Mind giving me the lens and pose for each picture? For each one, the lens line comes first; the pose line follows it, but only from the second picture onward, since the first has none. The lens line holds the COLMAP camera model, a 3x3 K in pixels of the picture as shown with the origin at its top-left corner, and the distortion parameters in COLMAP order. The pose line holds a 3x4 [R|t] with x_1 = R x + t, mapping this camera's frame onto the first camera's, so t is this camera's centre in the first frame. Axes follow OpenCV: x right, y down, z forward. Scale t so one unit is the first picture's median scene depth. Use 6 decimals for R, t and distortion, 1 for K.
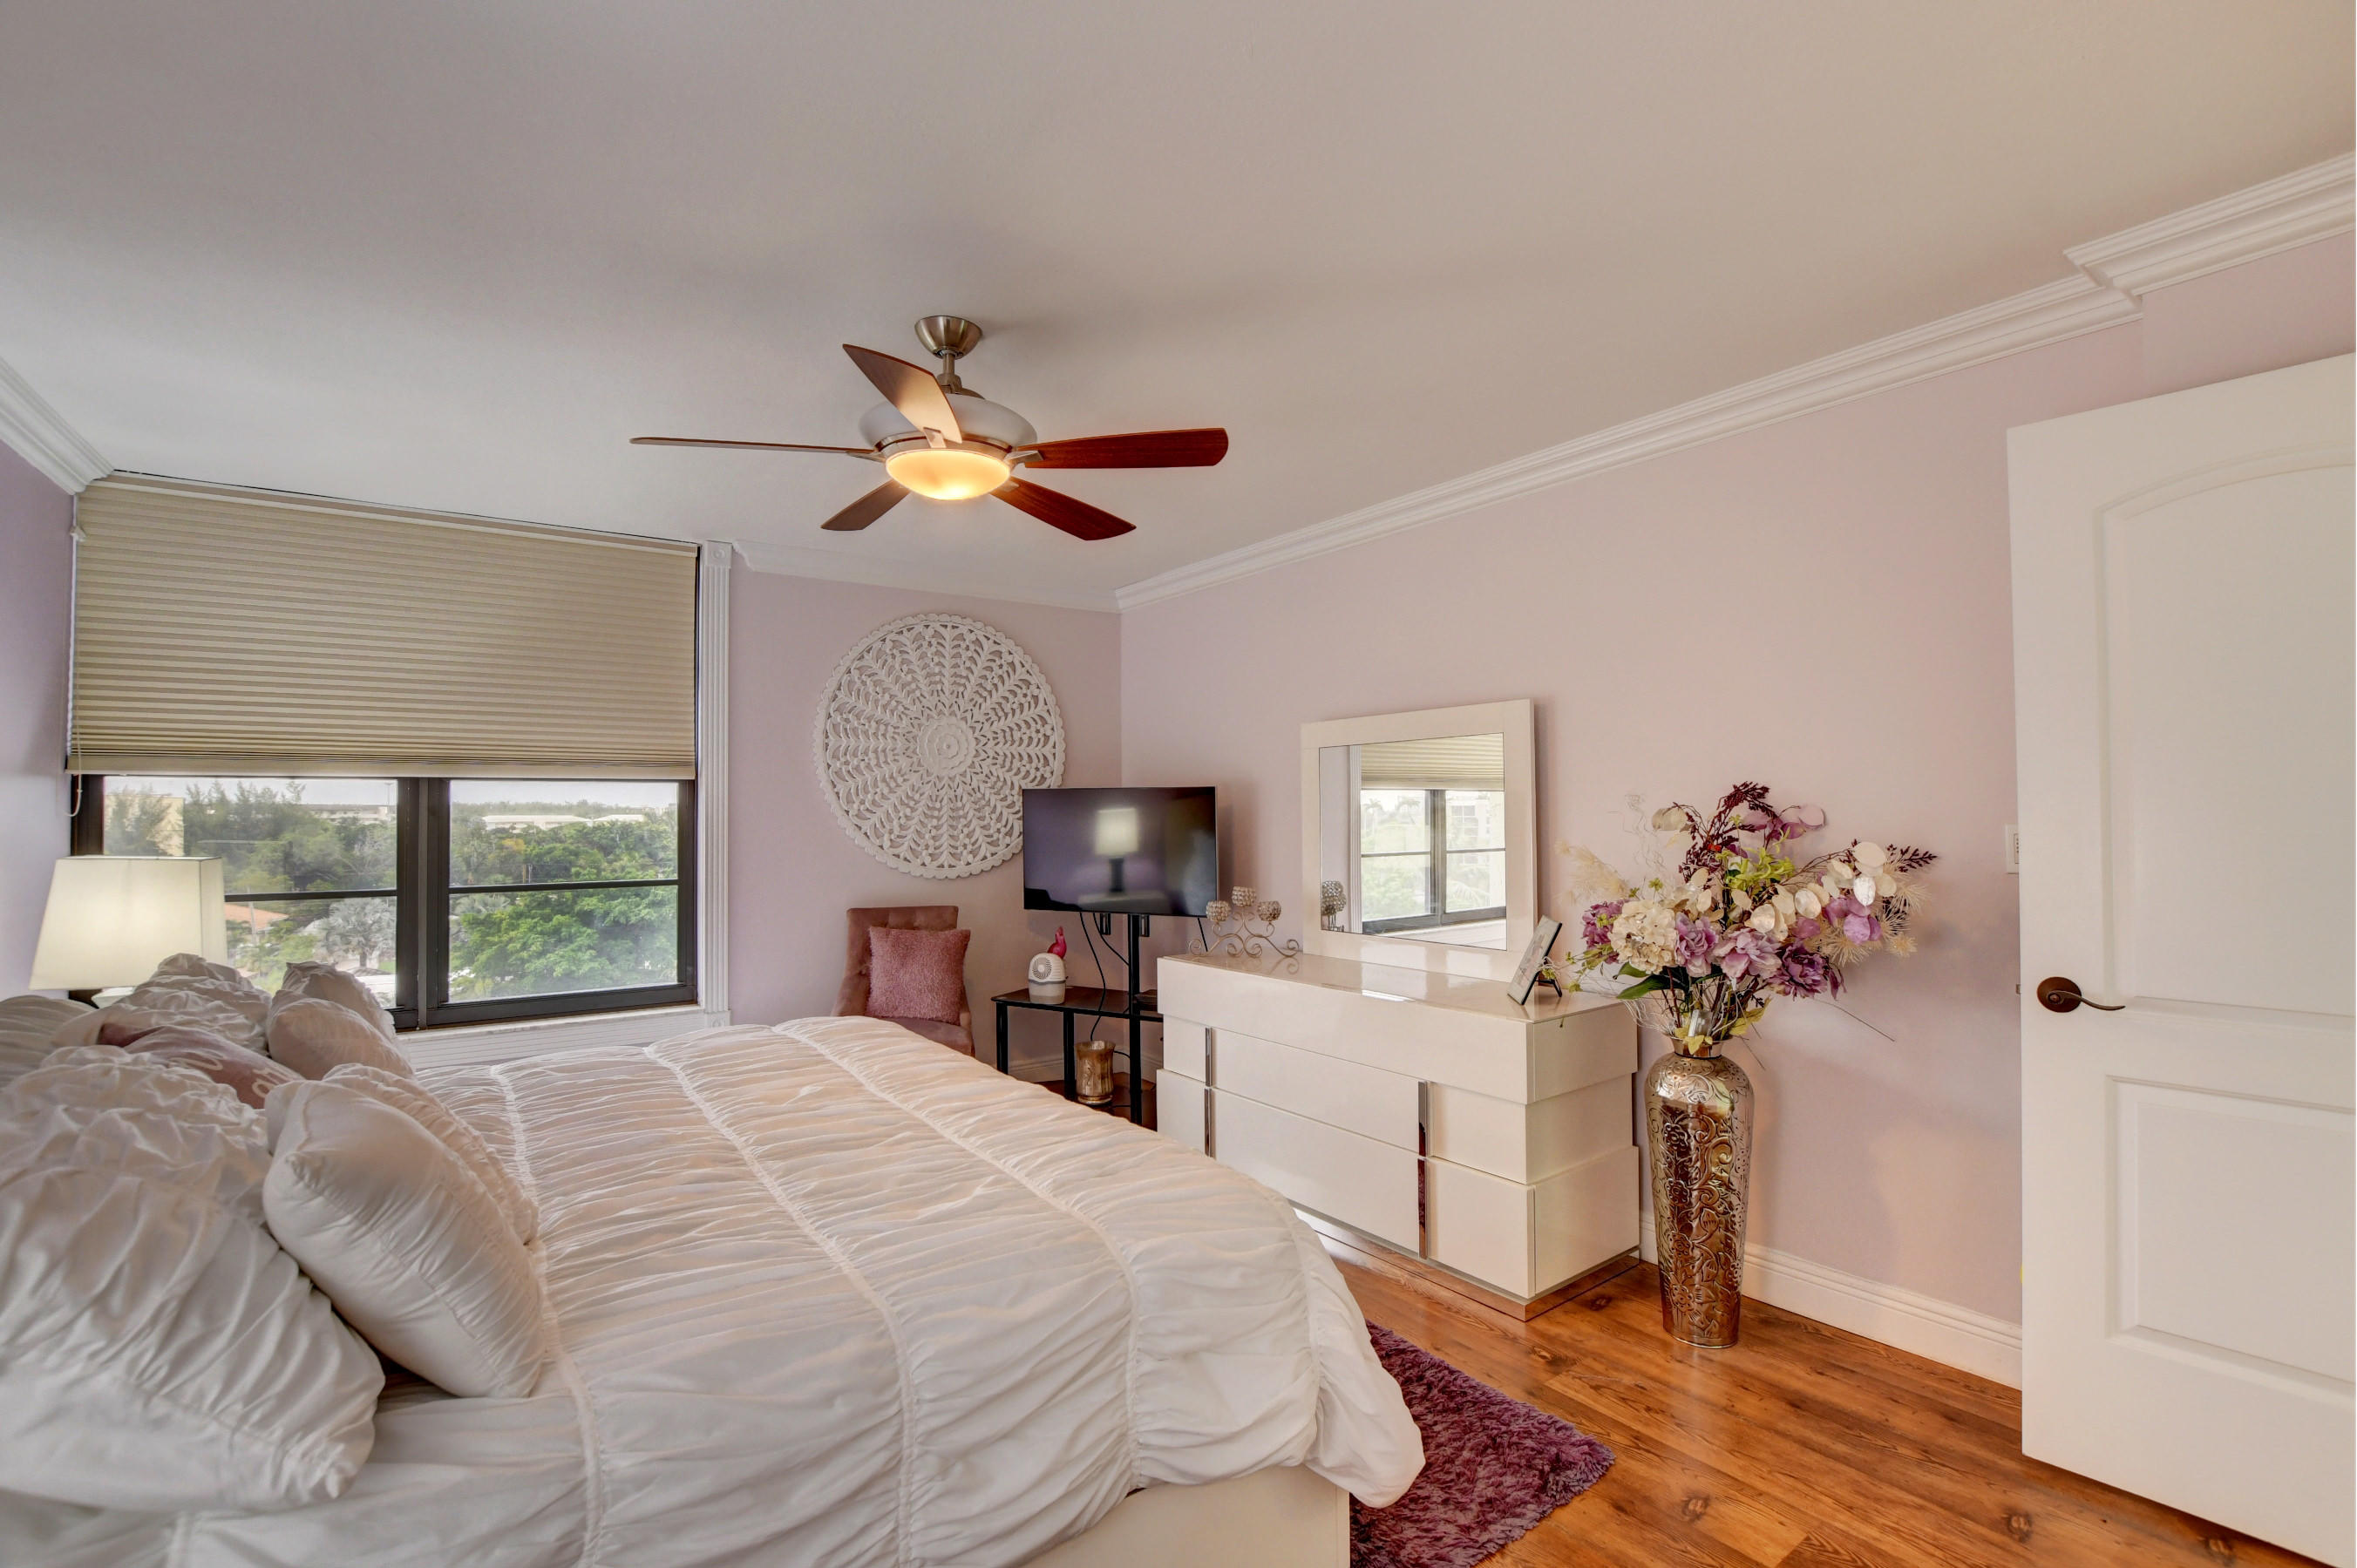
lens RADIAL K [[1037.1, 0, 1174.1], [0, 1037.1, 791.4], [0, 0, 1]] dist [-0.032490, 0.003694]
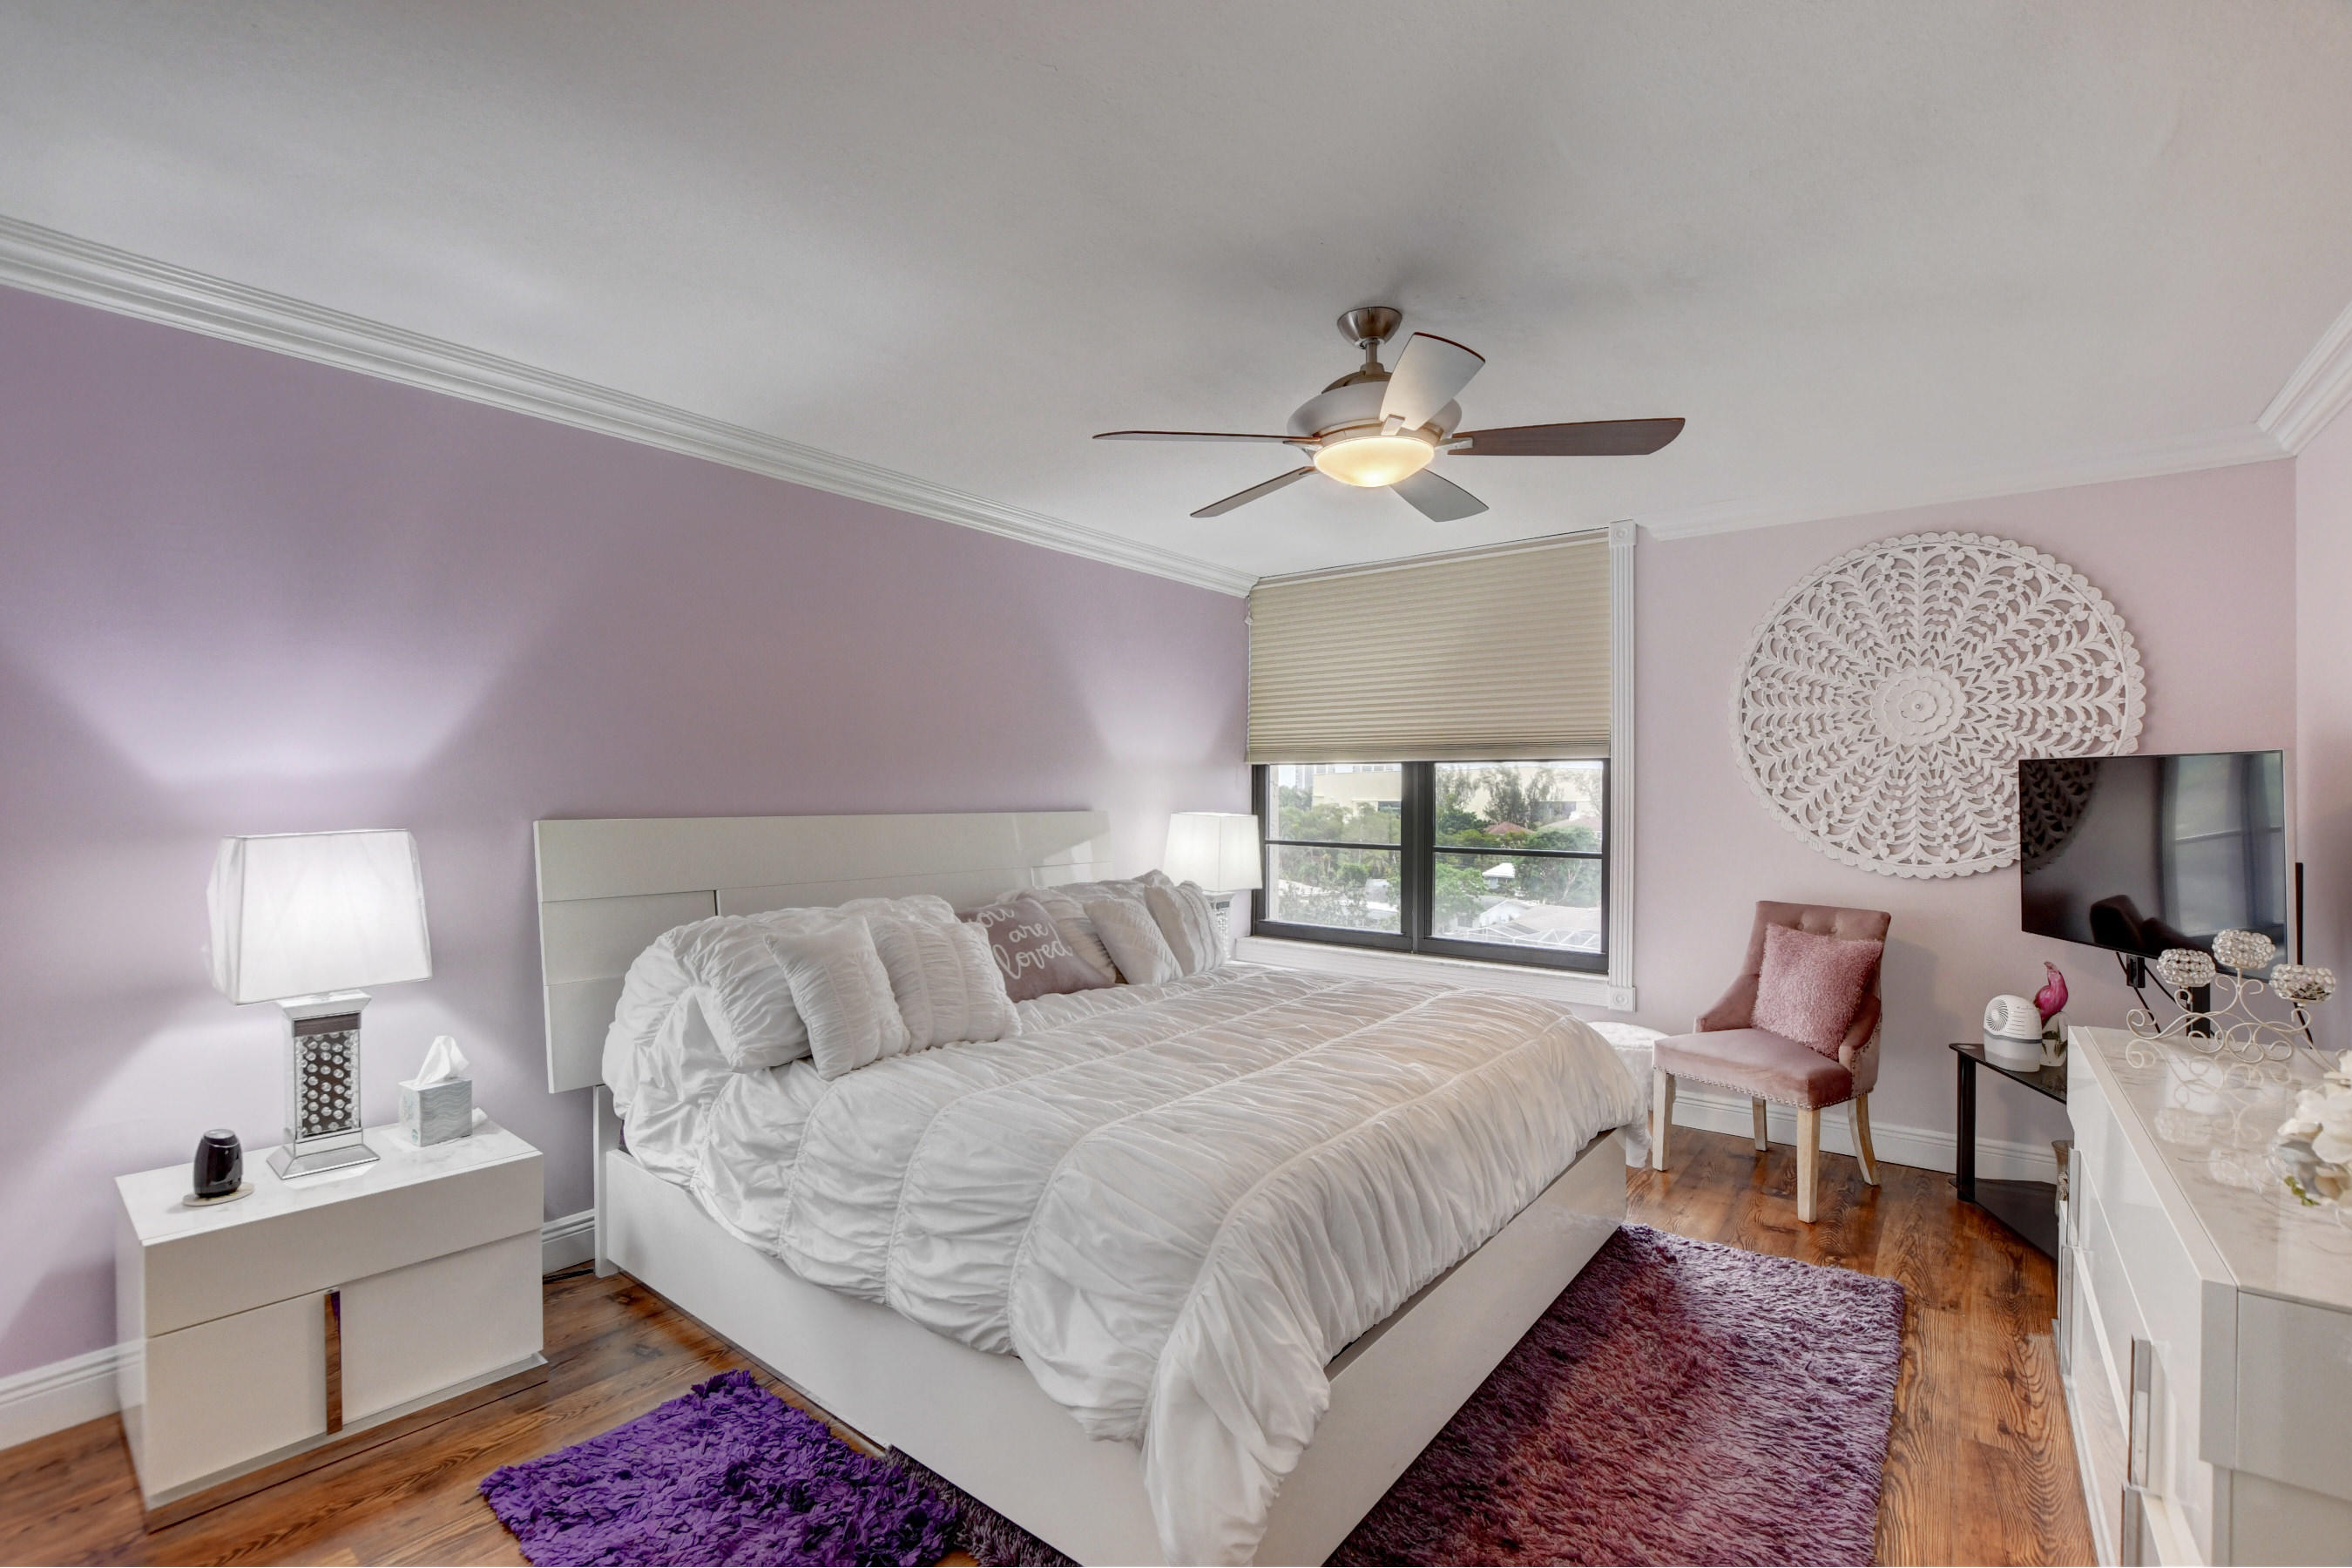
lens RADIAL K [[1035.0, 0, 1167.4], [0, 1035.0, 782.2], [0, 0, 1]] dist [-0.032490, 0.003694]
pose [[0.279680, 0.000737, -0.960093, 0.364110], [0.012574, 0.999911, 0.004430, 0.002644], [0.960011, -0.013311, 0.279646, 0.265050]]
